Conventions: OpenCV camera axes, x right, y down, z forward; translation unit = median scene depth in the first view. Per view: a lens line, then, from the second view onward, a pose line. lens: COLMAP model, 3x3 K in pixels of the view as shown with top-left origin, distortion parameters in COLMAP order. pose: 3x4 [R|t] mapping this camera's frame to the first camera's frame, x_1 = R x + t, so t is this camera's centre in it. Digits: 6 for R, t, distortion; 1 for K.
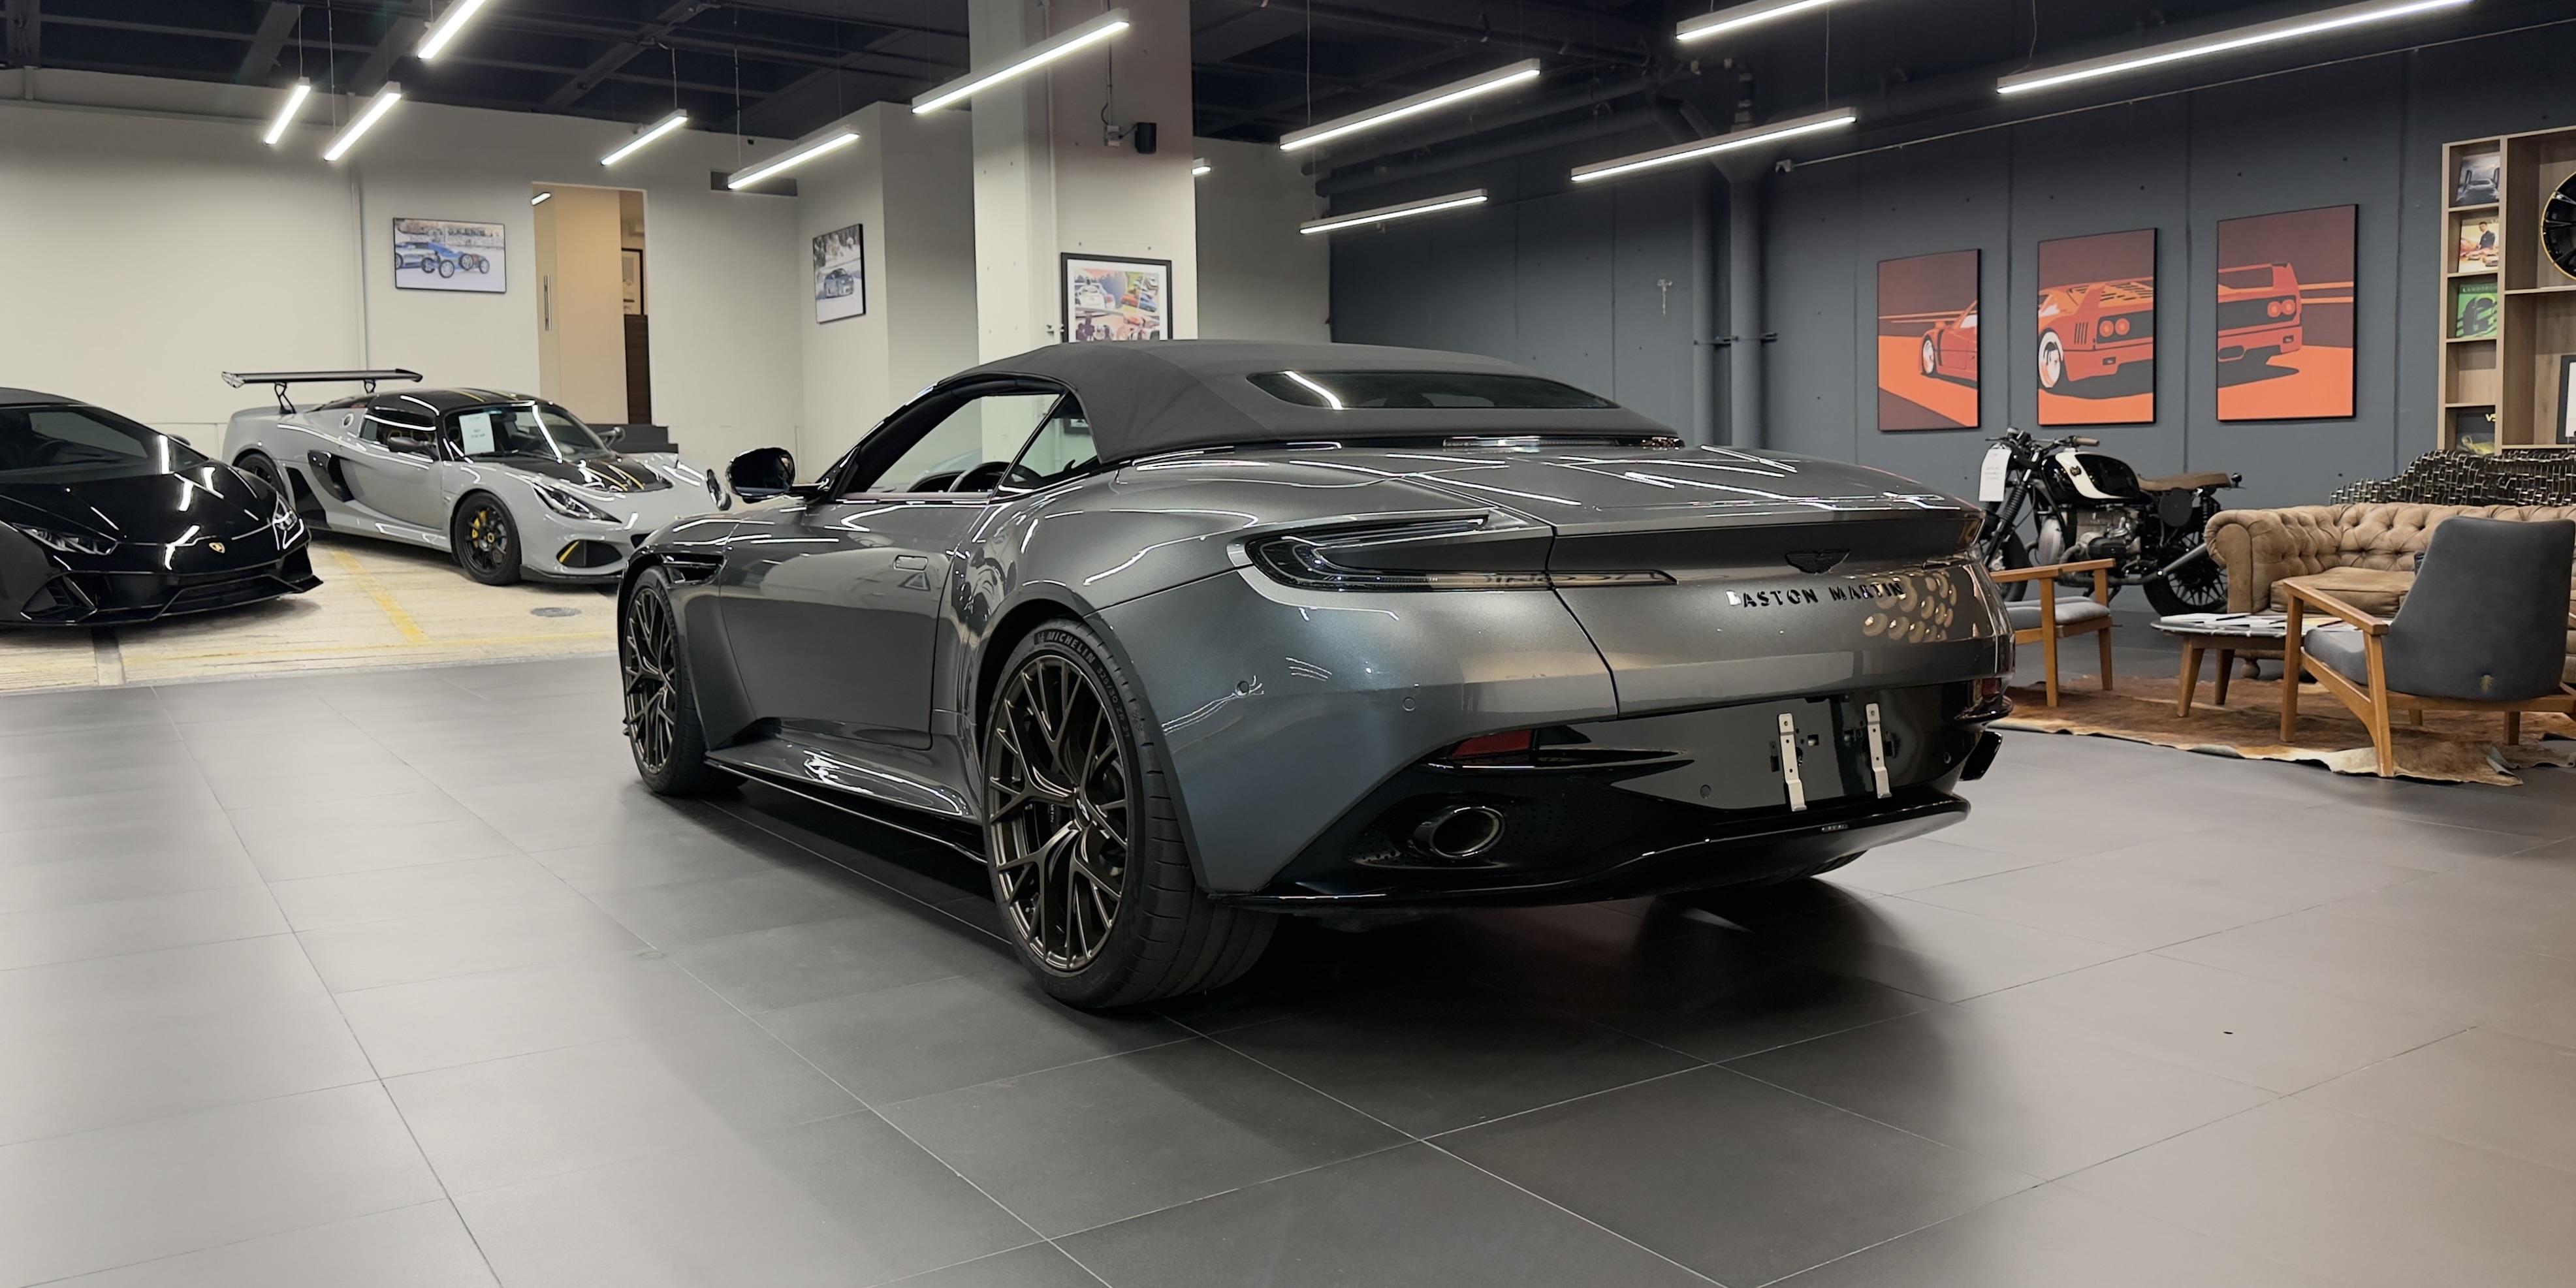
lens RADIAL K [[1928.3, 0, 1289.0], [0, 1928.3, 635.2], [0, 0, 1]] dist [0.037916, -0.057469]
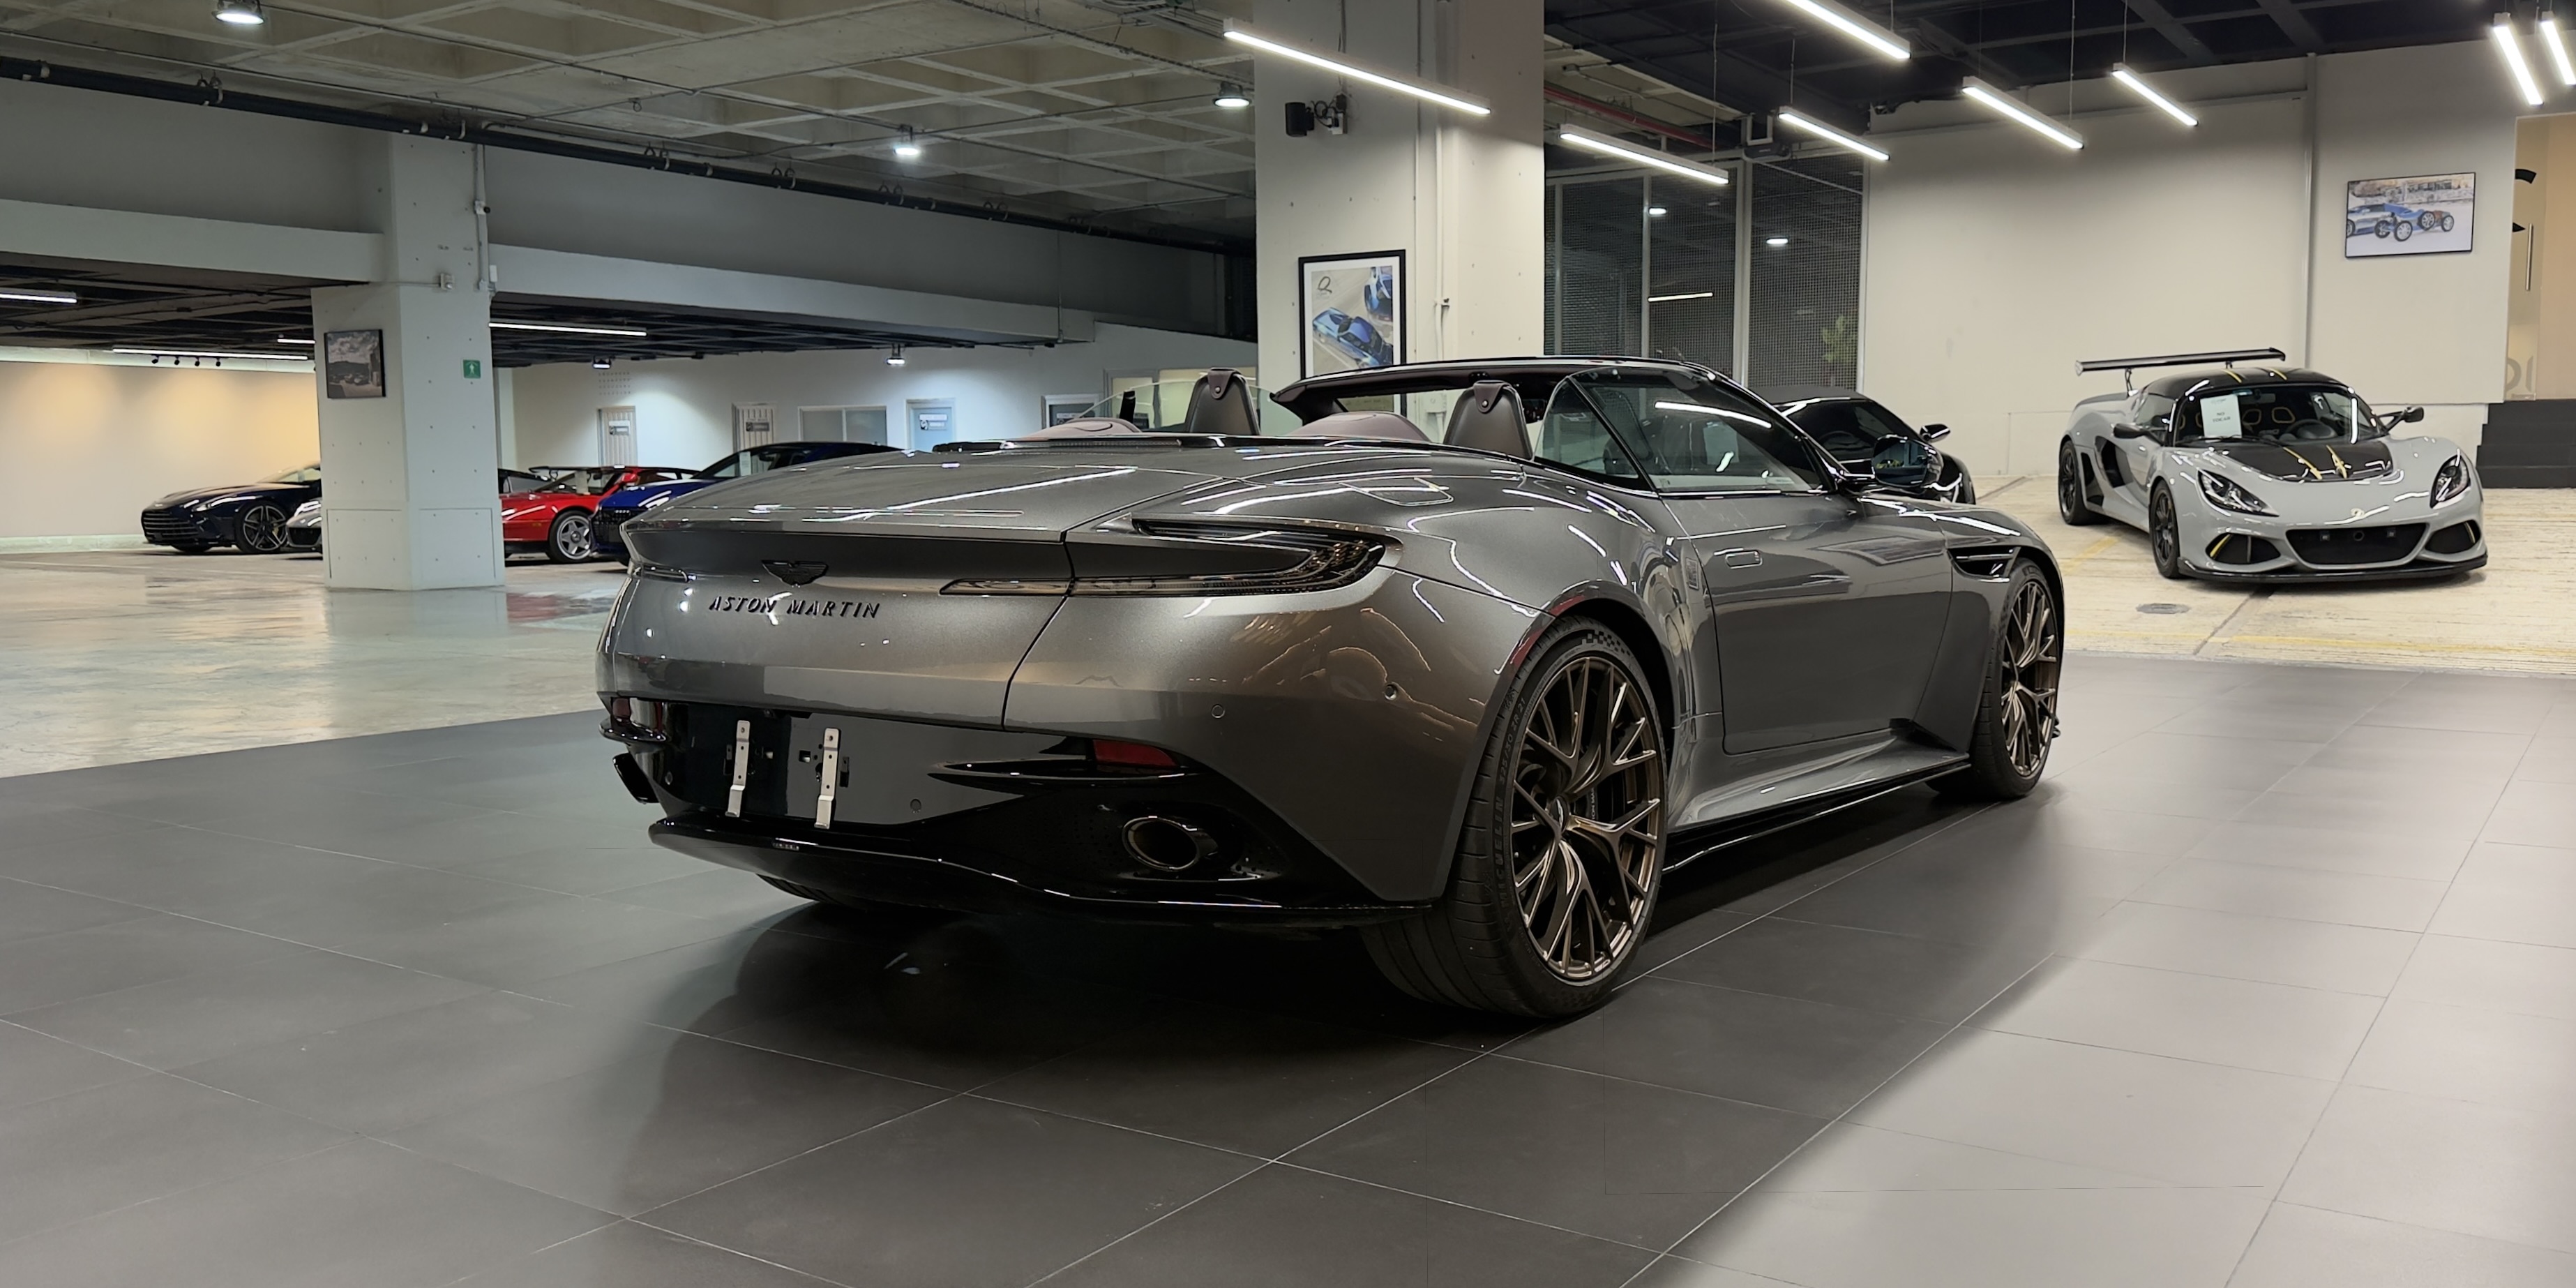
lens RADIAL K [[2061.5, 0, 1293.5], [0, 2061.5, 670.1], [0, 0, 1]] dist [-0.013086, -0.007504]
pose [[0.401309, 0.092966, -0.911213, 0.248581], [-0.072667, 0.994931, 0.069504, -0.014912], [0.913056, 0.038323, 0.406030, 0.152542]]
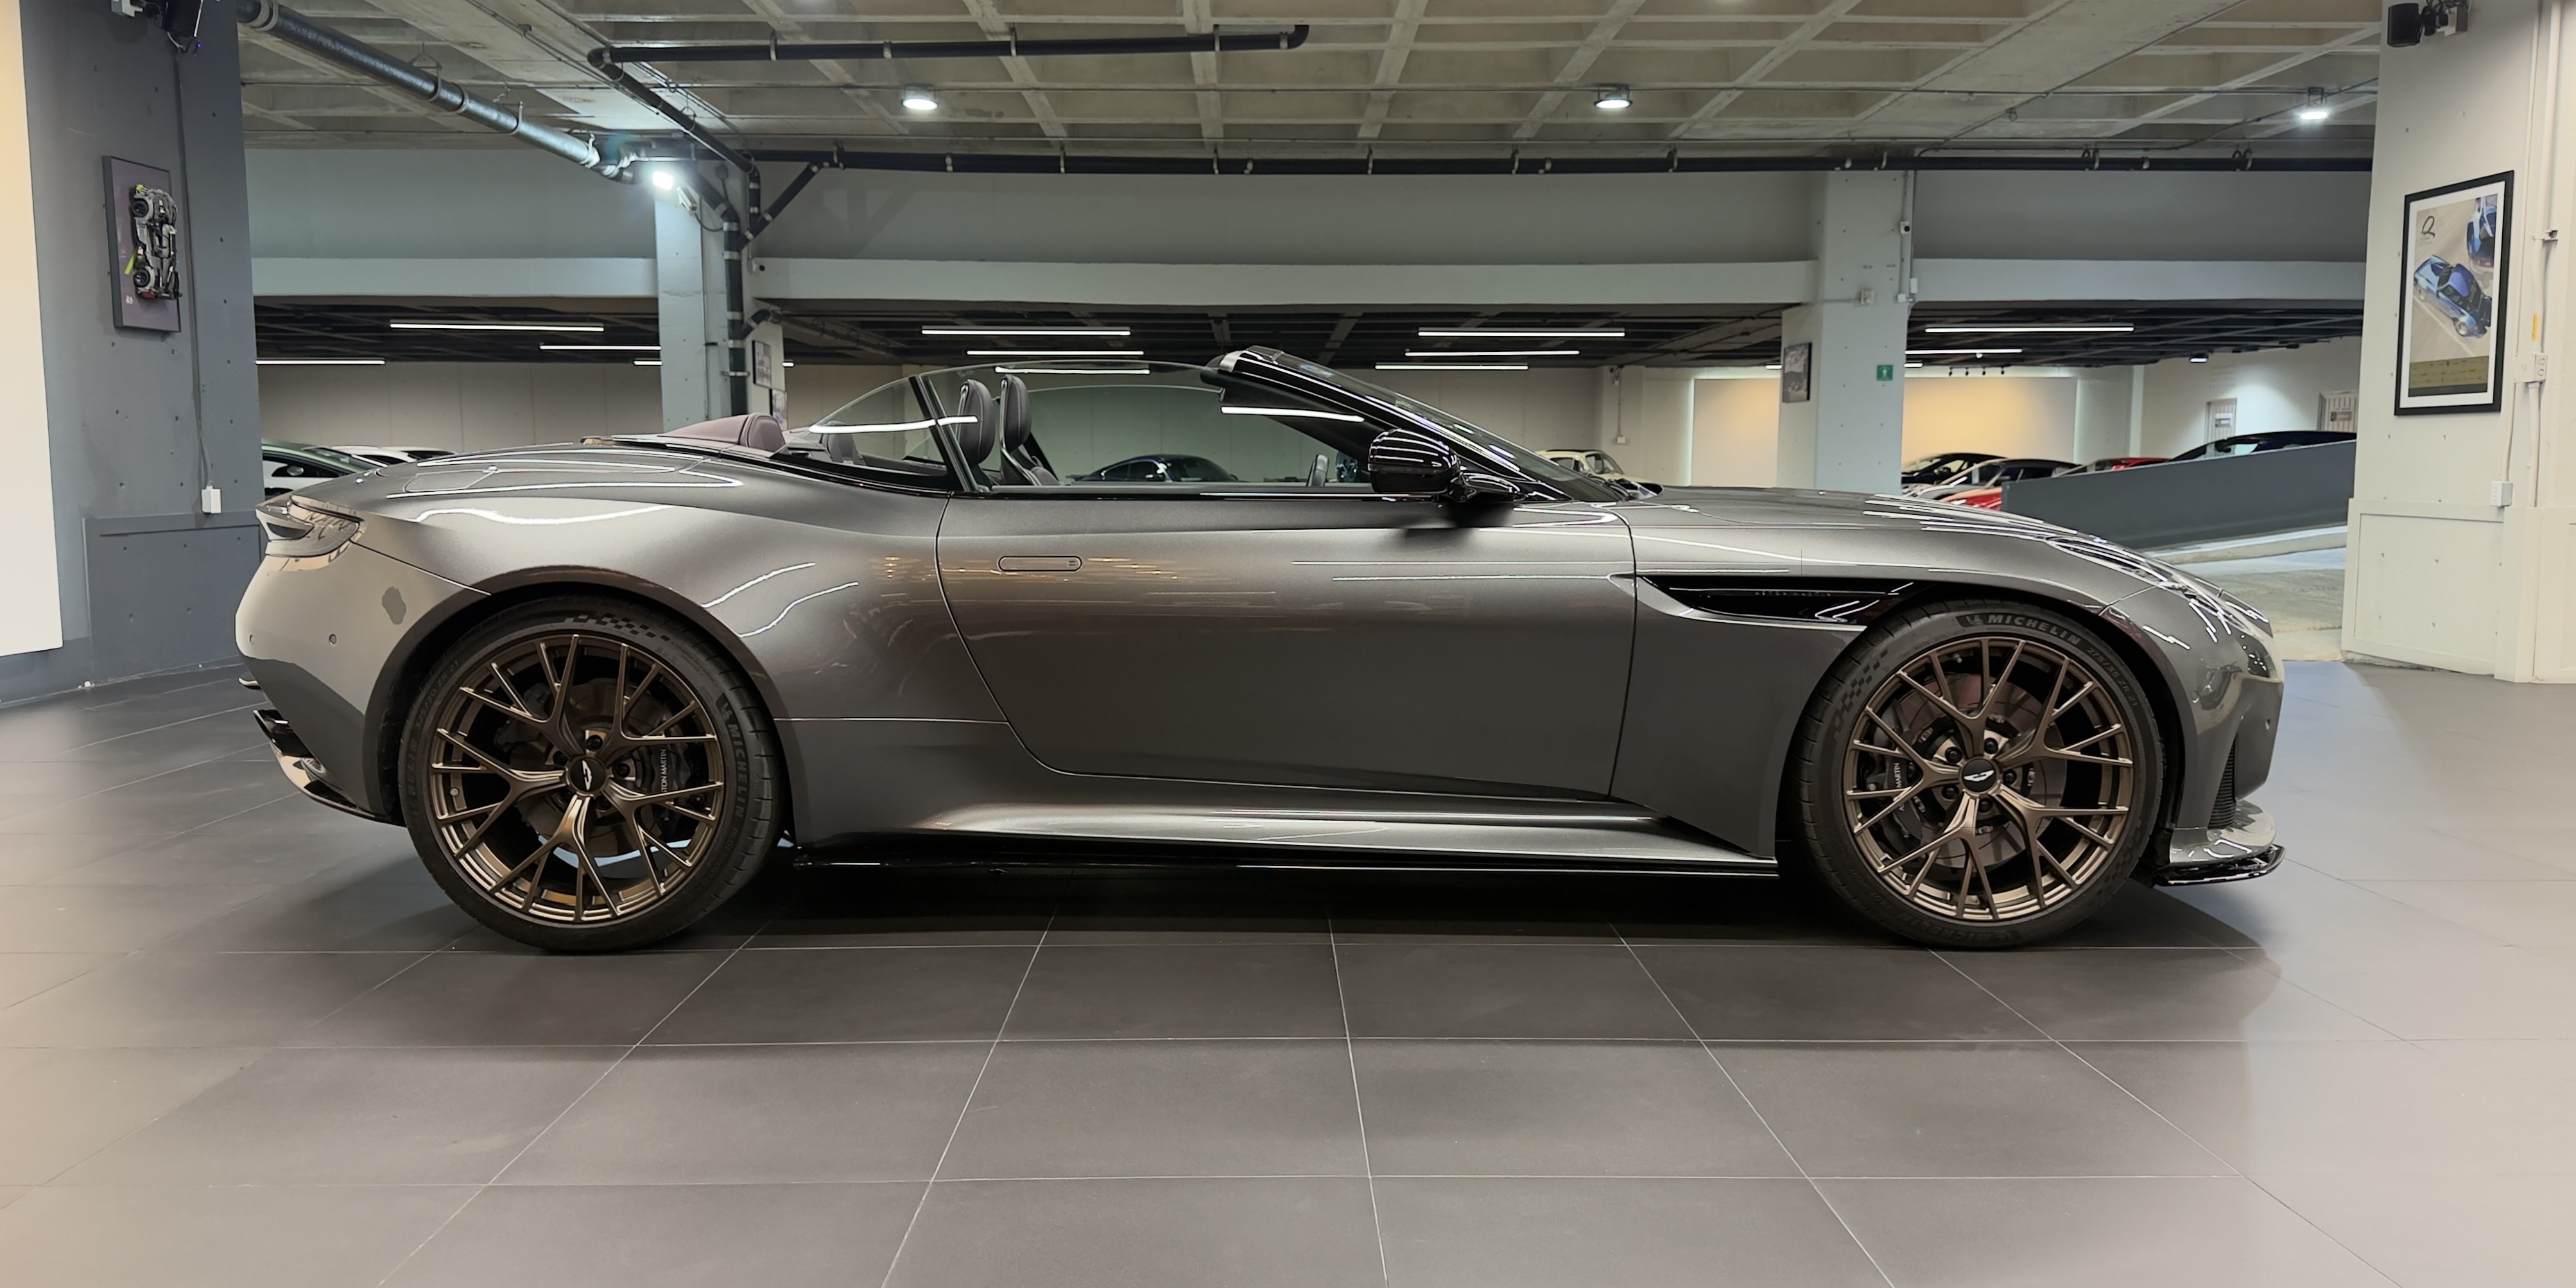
lens RADIAL K [[1815.0, 0, 1261.4], [0, 1815.0, 652.2], [0, 0, 1]] dist [0.010786, -0.011304]
pose [[-0.529500, 0.092583, -0.843243, 0.226566], [-0.059807, 0.987479, 0.145974, -0.024165], [0.846199, 0.127725, -0.517333, 0.277469]]
